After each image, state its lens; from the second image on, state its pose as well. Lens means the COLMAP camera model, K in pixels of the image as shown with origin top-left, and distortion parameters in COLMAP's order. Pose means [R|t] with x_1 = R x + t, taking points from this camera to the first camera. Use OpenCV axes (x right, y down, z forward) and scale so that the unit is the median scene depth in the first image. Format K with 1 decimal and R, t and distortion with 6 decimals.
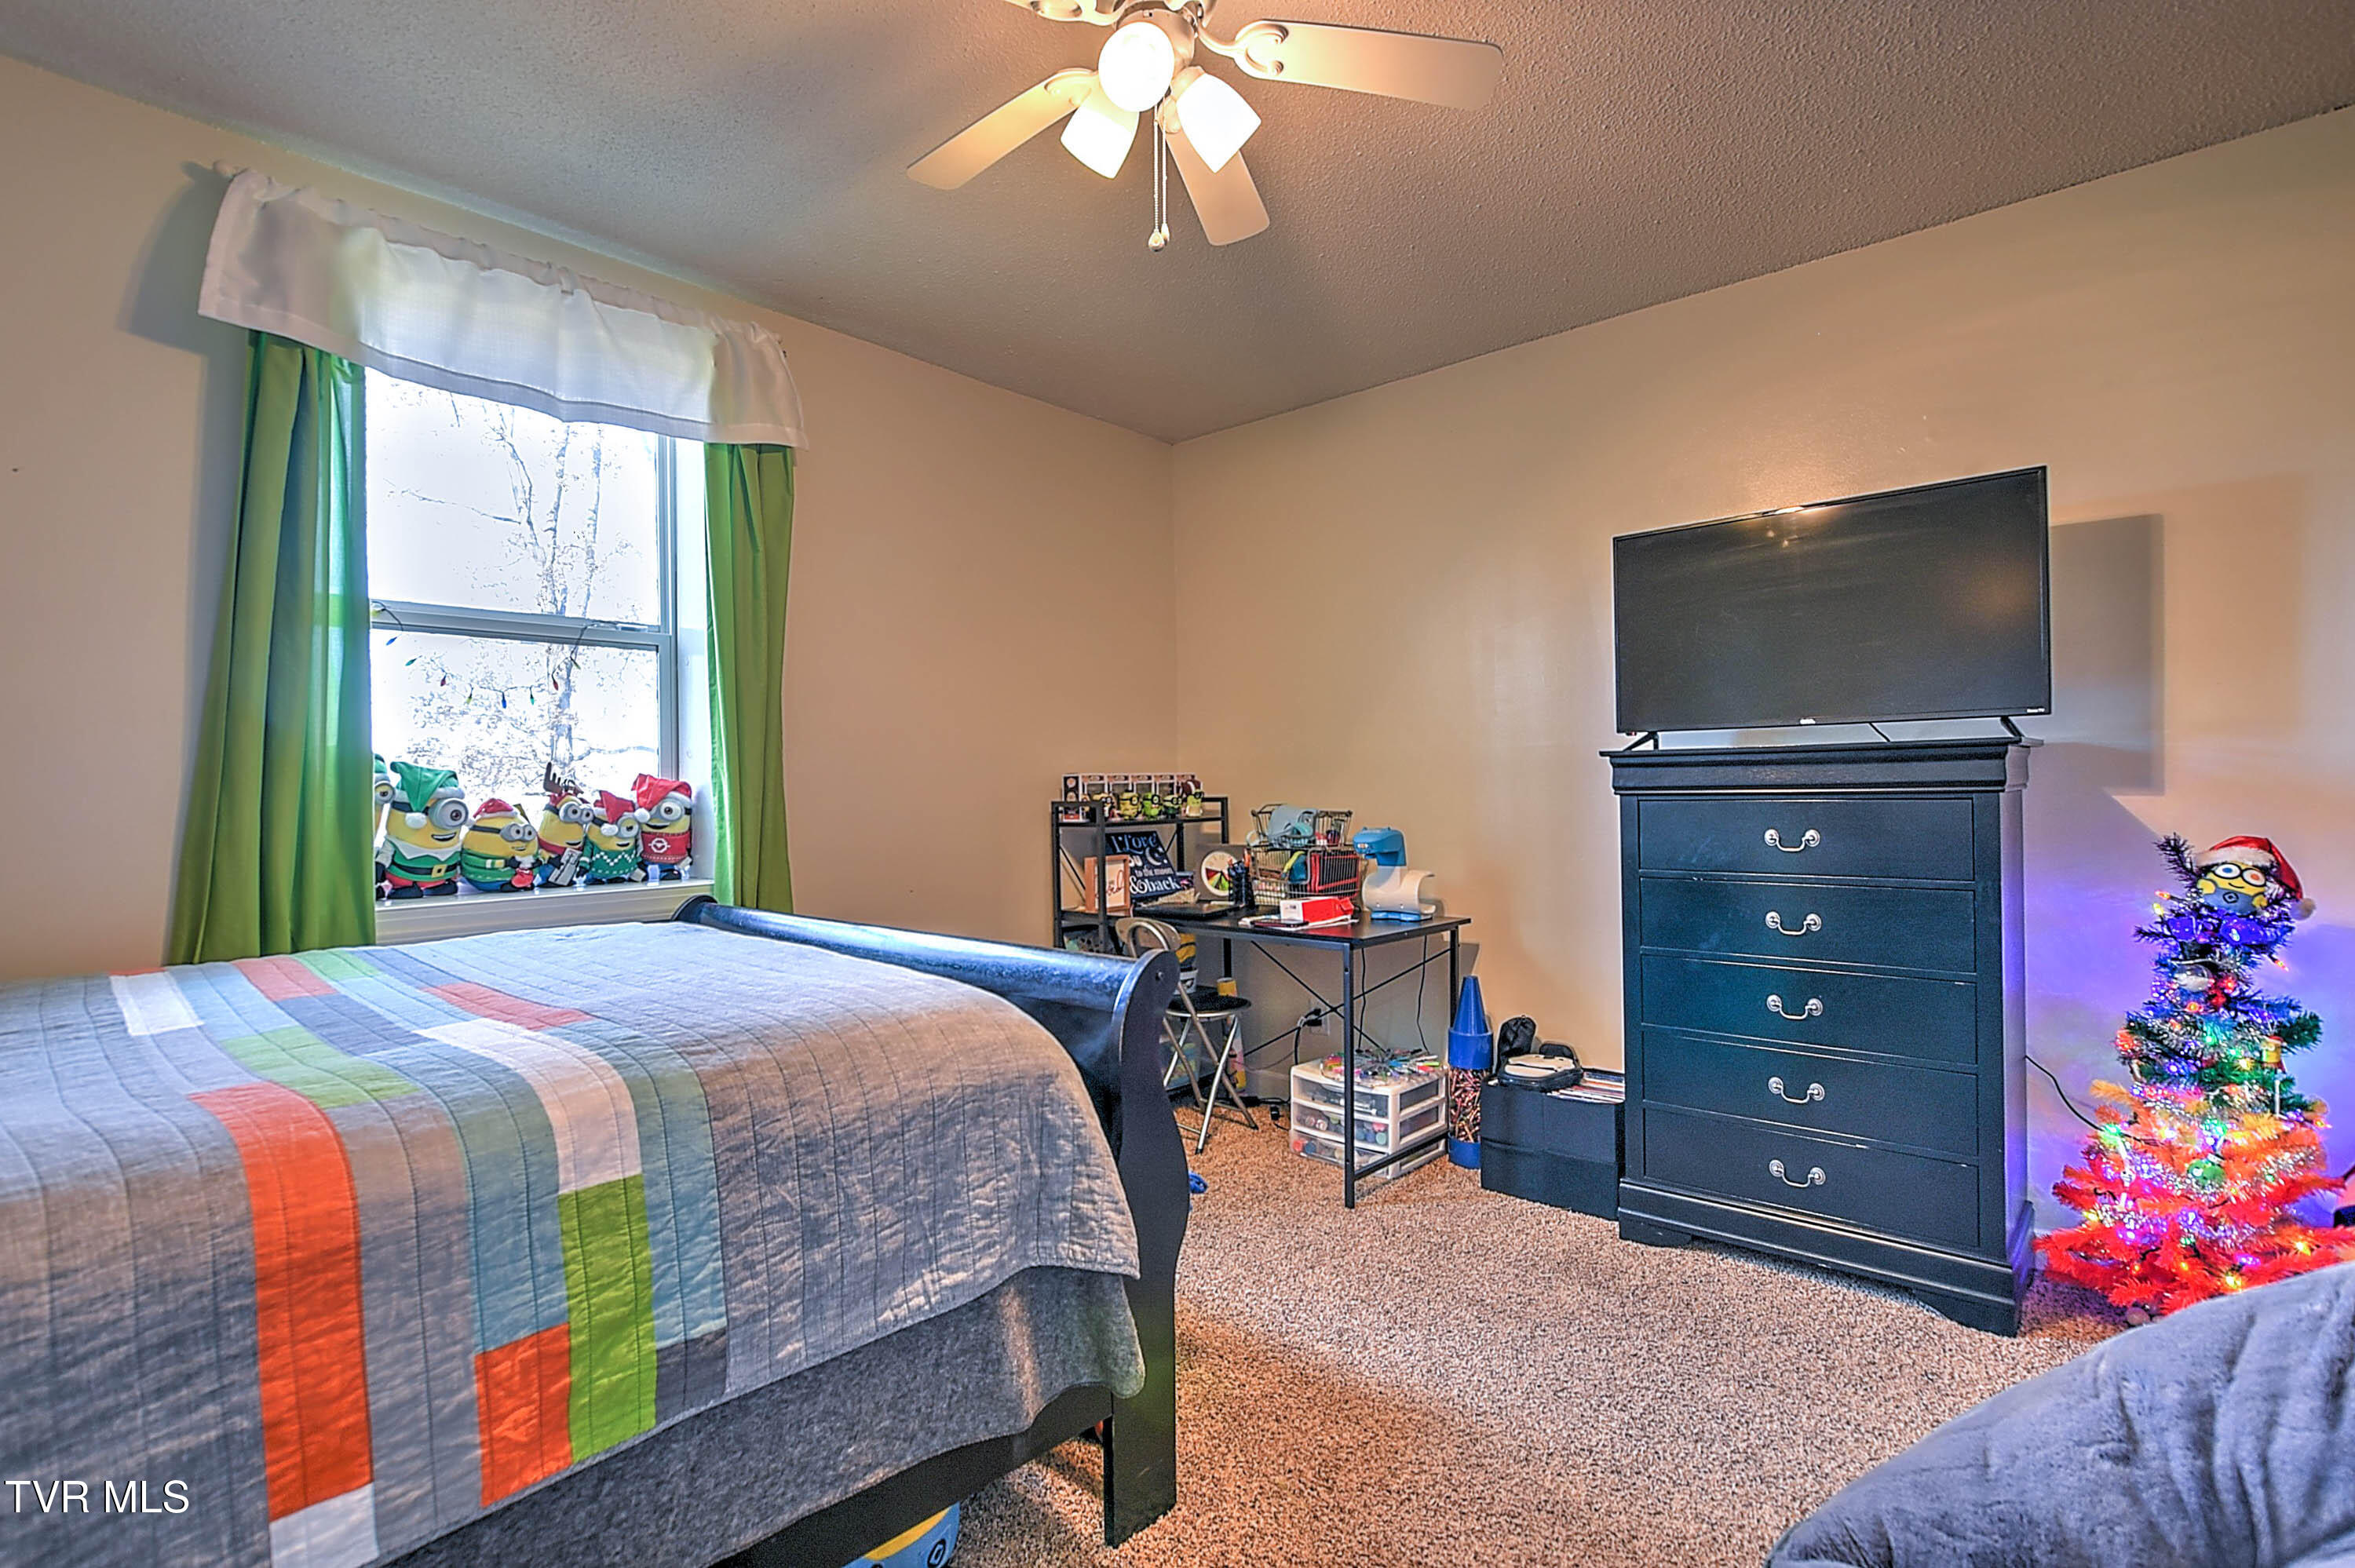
lens RADIAL K [[1097.6, 0, 1166.0], [0, 1097.6, 780.0], [0, 0, 1]] dist [-0.001449, -0.000327]
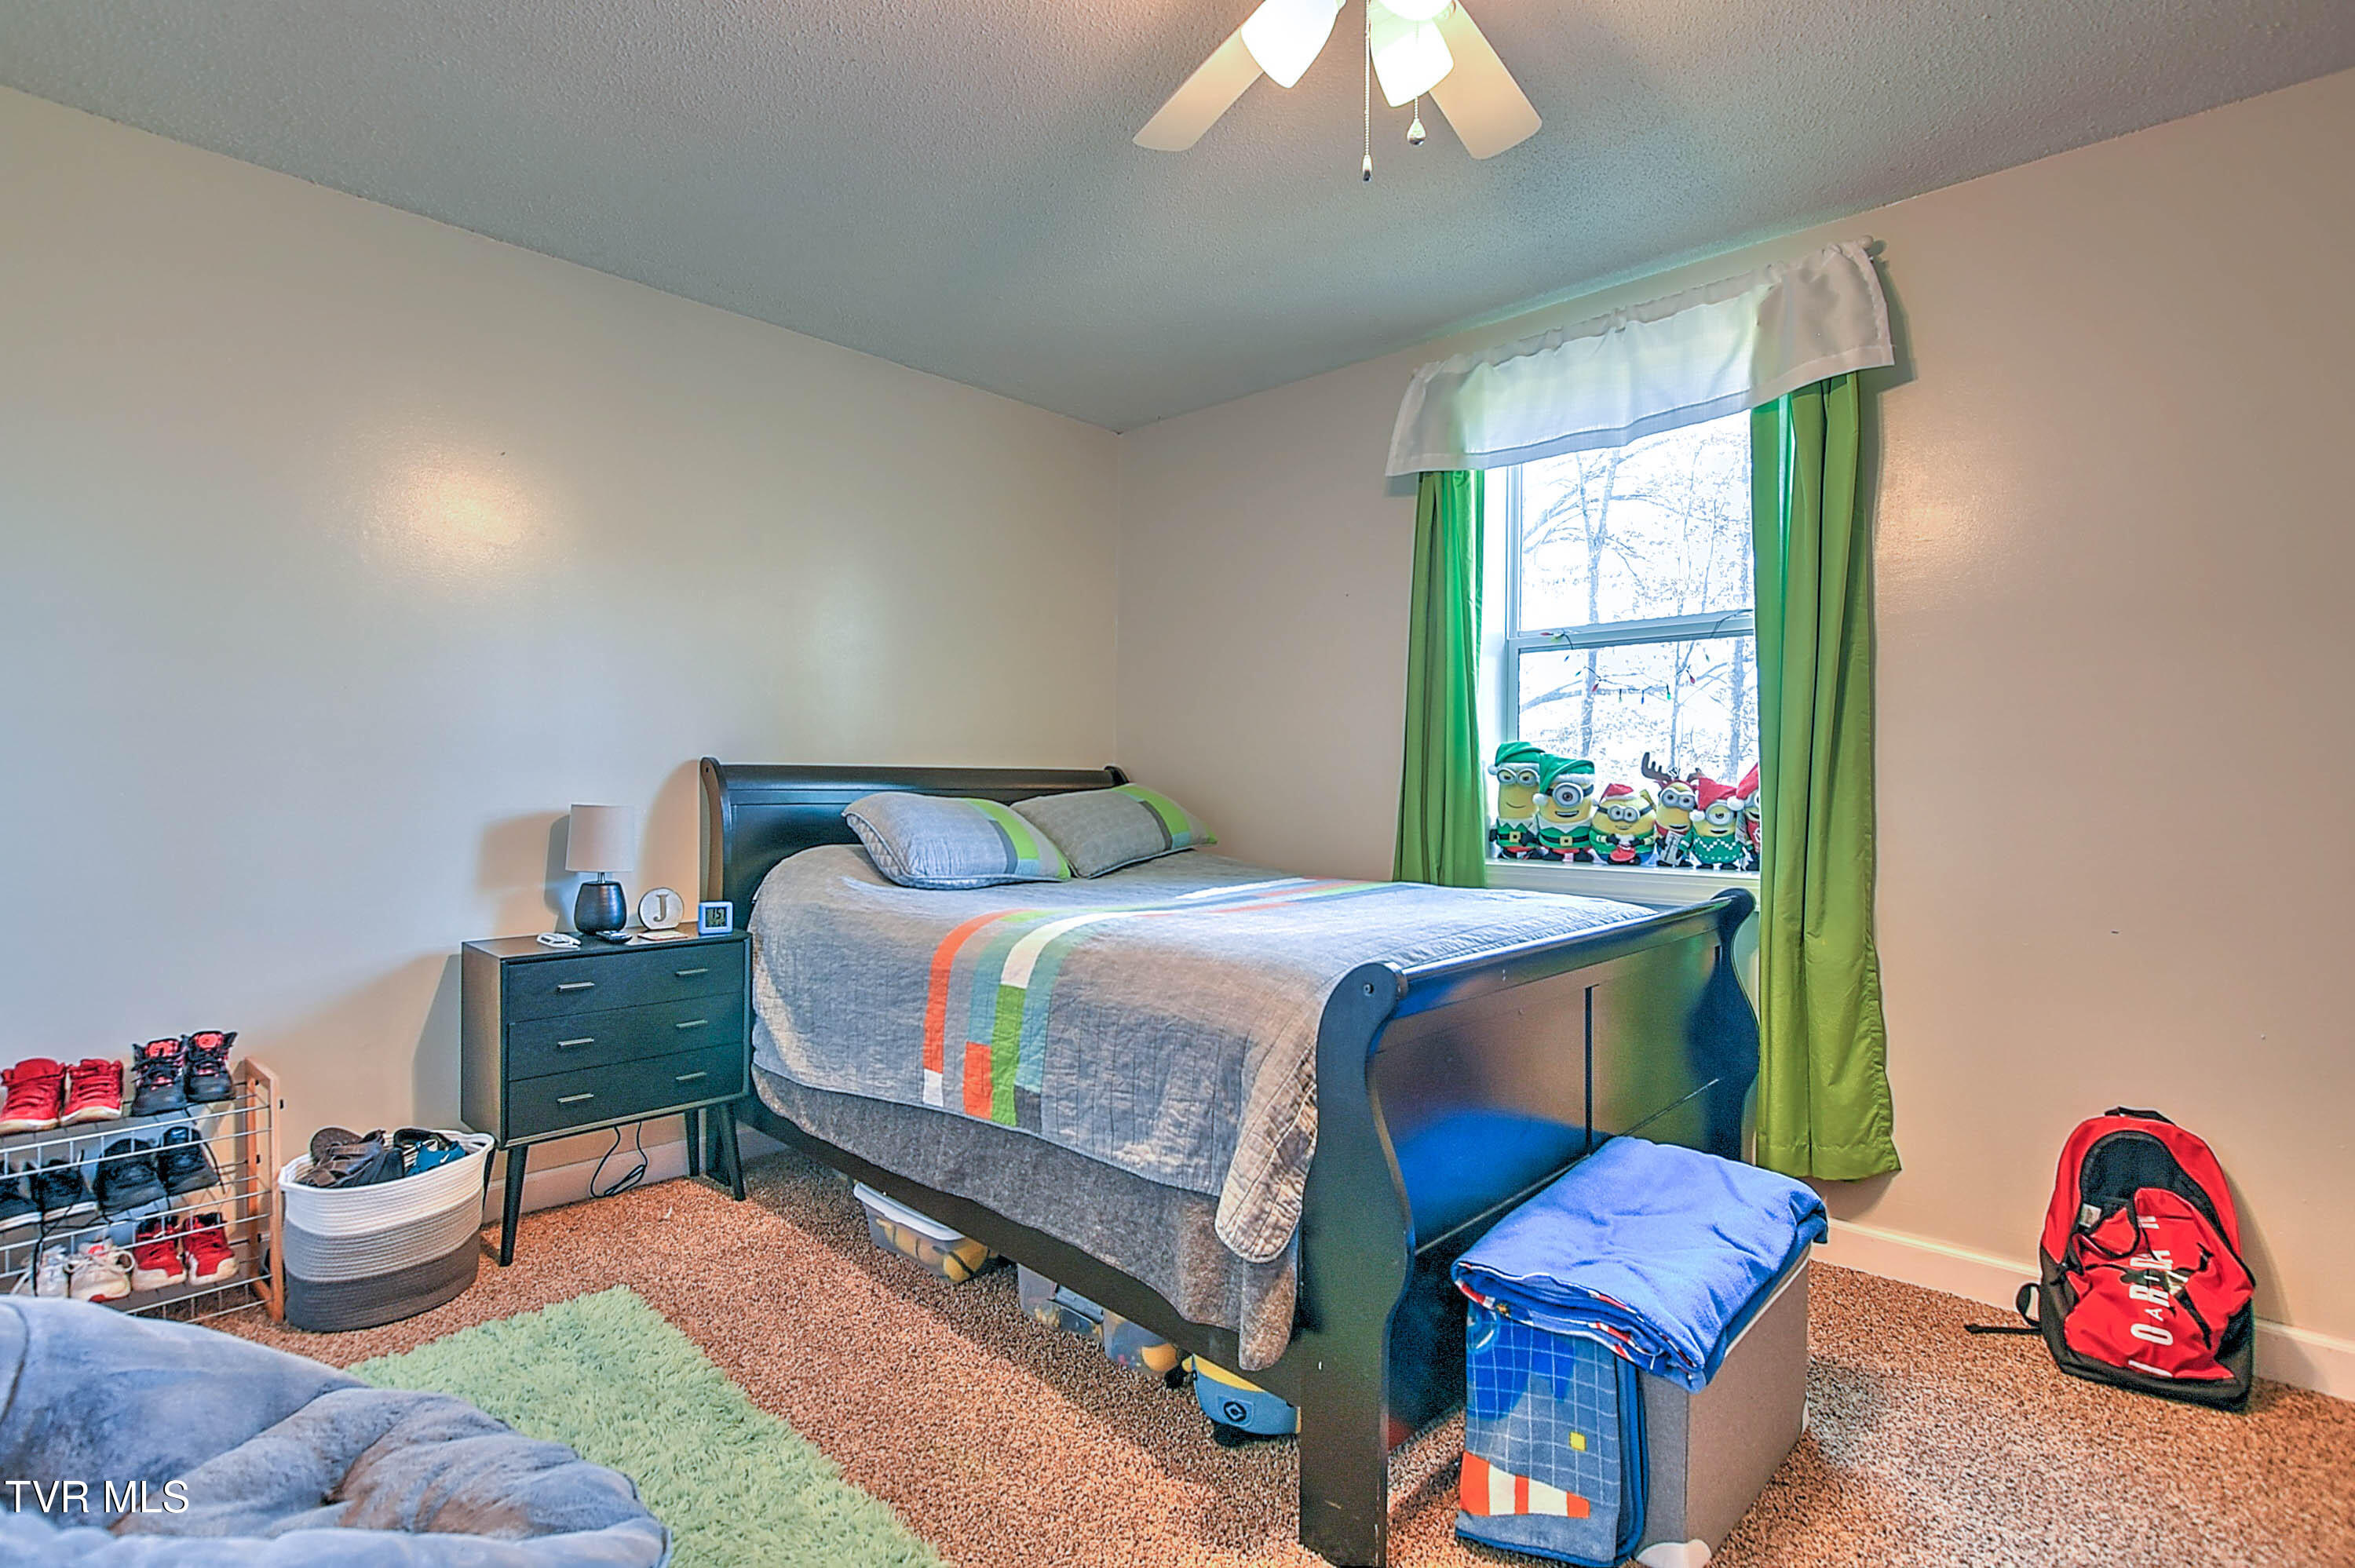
lens RADIAL K [[1097.6, 0, 1166.9], [0, 1097.6, 785.8], [0, 0, 1]] dist [-0.001449, -0.000327]
pose [[-0.012783, 0.016743, -0.999778, 0.627216], [0.003173, 0.999855, 0.016704, -0.002341], [0.999913, -0.002959, -0.012834, 0.596820]]
